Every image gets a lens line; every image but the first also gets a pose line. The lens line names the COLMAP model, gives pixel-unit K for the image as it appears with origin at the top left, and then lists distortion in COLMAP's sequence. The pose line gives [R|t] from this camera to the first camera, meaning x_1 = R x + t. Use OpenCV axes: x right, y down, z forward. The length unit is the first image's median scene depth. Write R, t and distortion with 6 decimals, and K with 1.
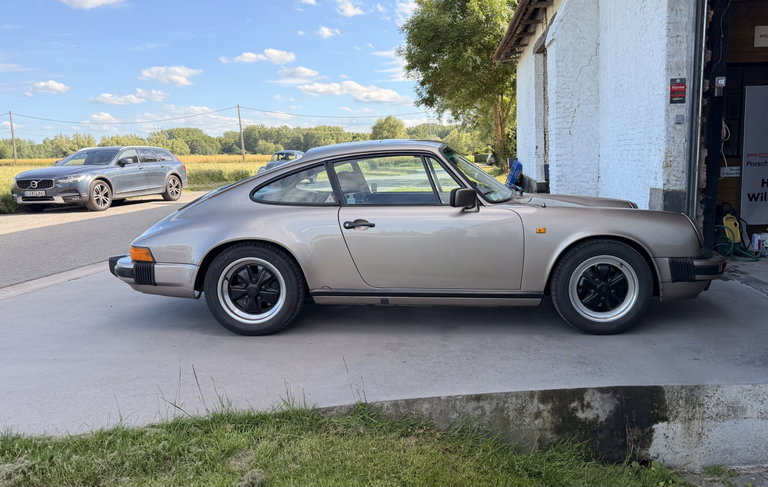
lens RADIAL K [[600.2, 0, 406.8], [0, 600.2, 245.8], [0, 0, 1]] dist [0.125874, -0.217203]
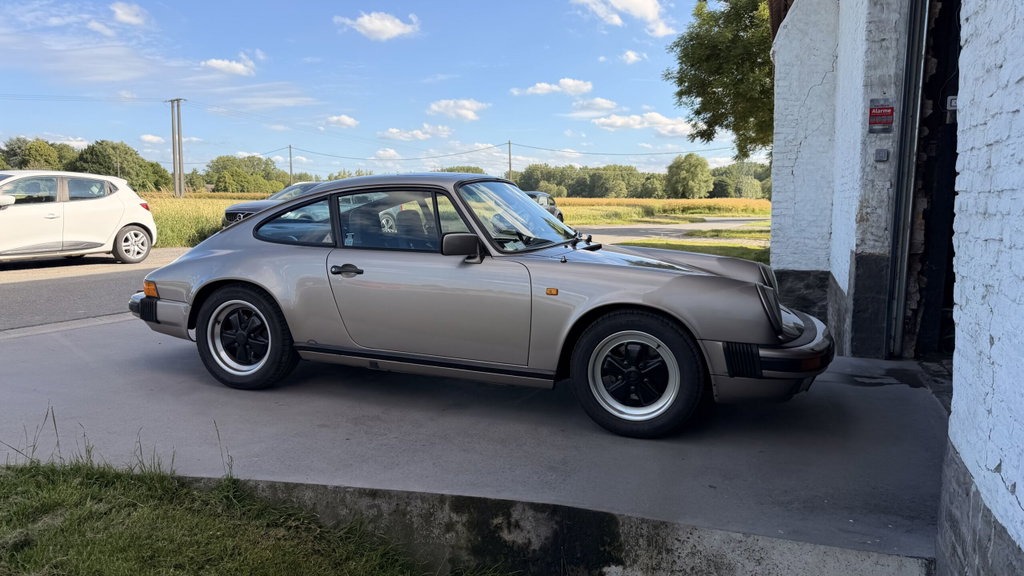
lens RADIAL K [[701.4, 0, 512.0], [0, 701.4, 288.0], [0, 0, 1]] dist [0.105185, -0.176264]
pose [[0.953529, 0.066806, -0.293802, 0.293365], [-0.073837, 0.997187, -0.012893, -0.009971], [0.292114, 0.033987, 0.955779, 0.084388]]
